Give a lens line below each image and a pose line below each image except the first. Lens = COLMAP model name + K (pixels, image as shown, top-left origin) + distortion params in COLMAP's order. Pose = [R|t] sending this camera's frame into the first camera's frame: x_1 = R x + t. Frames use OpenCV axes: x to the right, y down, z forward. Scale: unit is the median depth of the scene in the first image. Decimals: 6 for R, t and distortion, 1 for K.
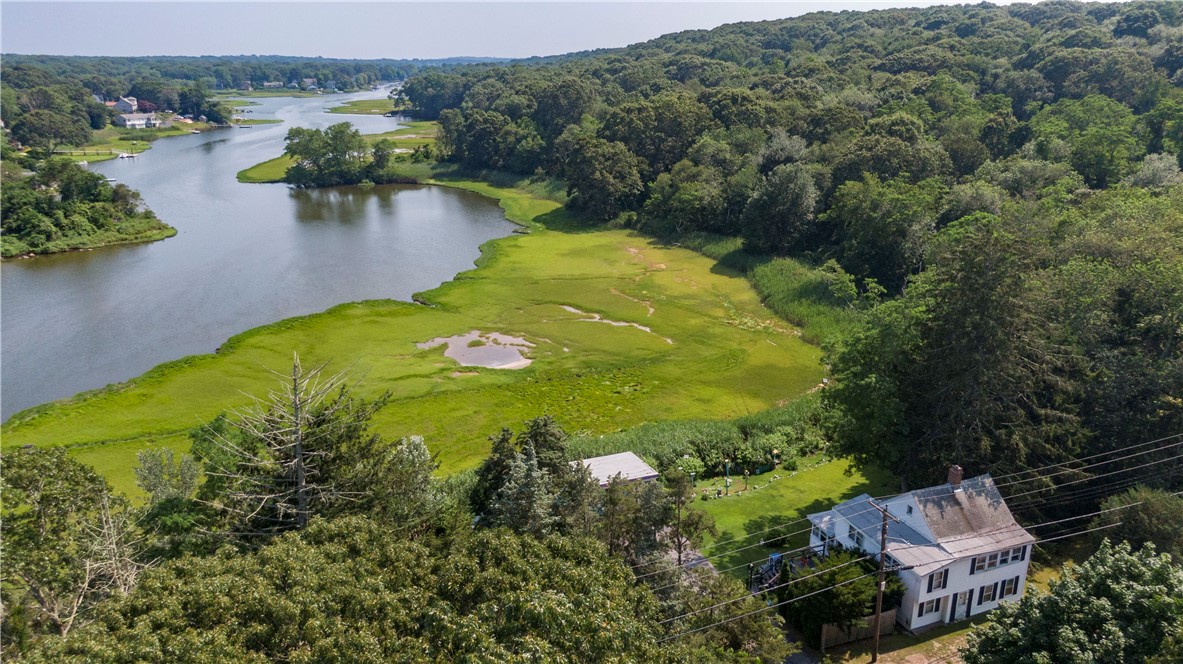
lens RADIAL K [[850.3, 0, 591.2], [0, 850.3, 337.0], [0, 0, 1]] dist [0.059403, -0.085413]
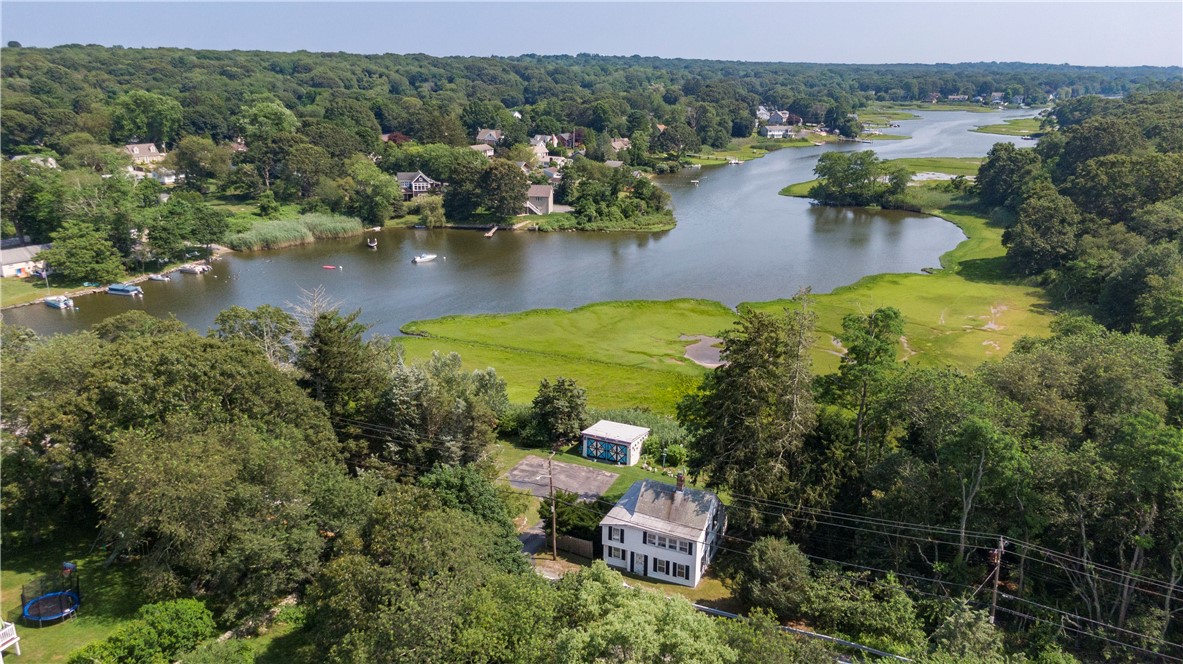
lens RADIAL K [[850.3, 0, 591.2], [0, 850.3, 337.0], [0, 0, 1]] dist [0.059403, -0.085413]
pose [[0.697764, 0.224281, -0.680311, 0.323822], [-0.226912, 0.970017, 0.087056, -0.039366], [0.679438, 0.093626, 0.727735, -0.027171]]
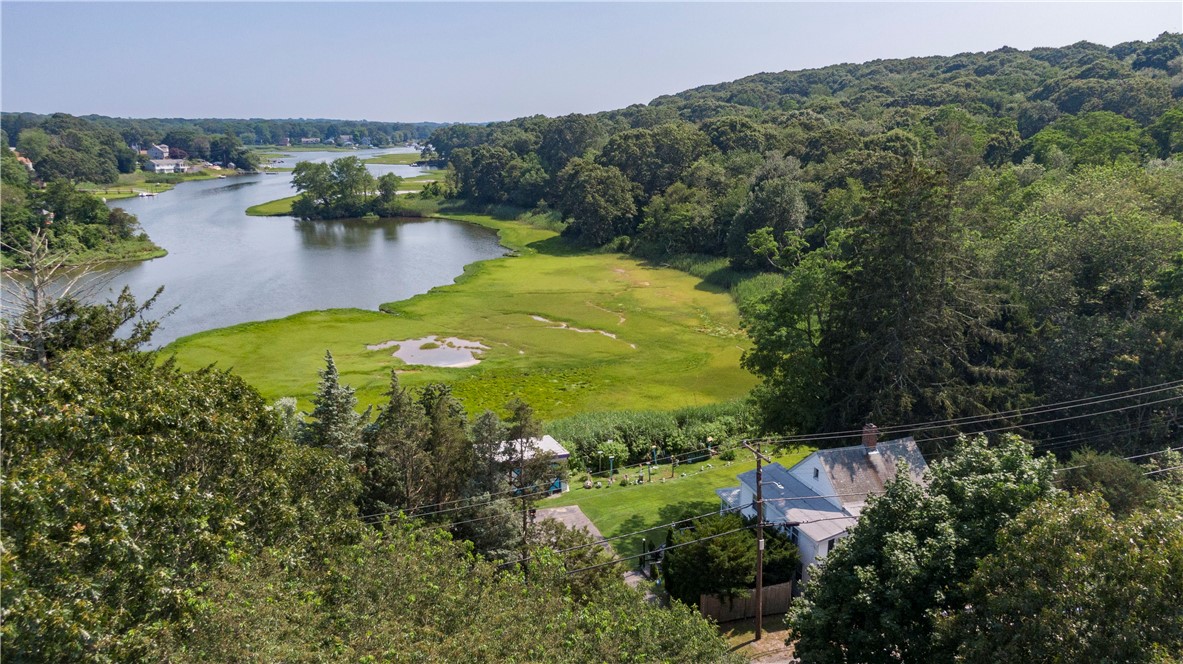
lens RADIAL K [[850.3, 0, 591.2], [0, 850.3, 337.0], [0, 0, 1]] dist [0.059403, -0.085413]
pose [[0.999019, 0.009211, -0.043305, 0.048022], [-0.012229, 0.997476, -0.069950, 0.034144], [0.042551, 0.070411, 0.996610, 0.029943]]
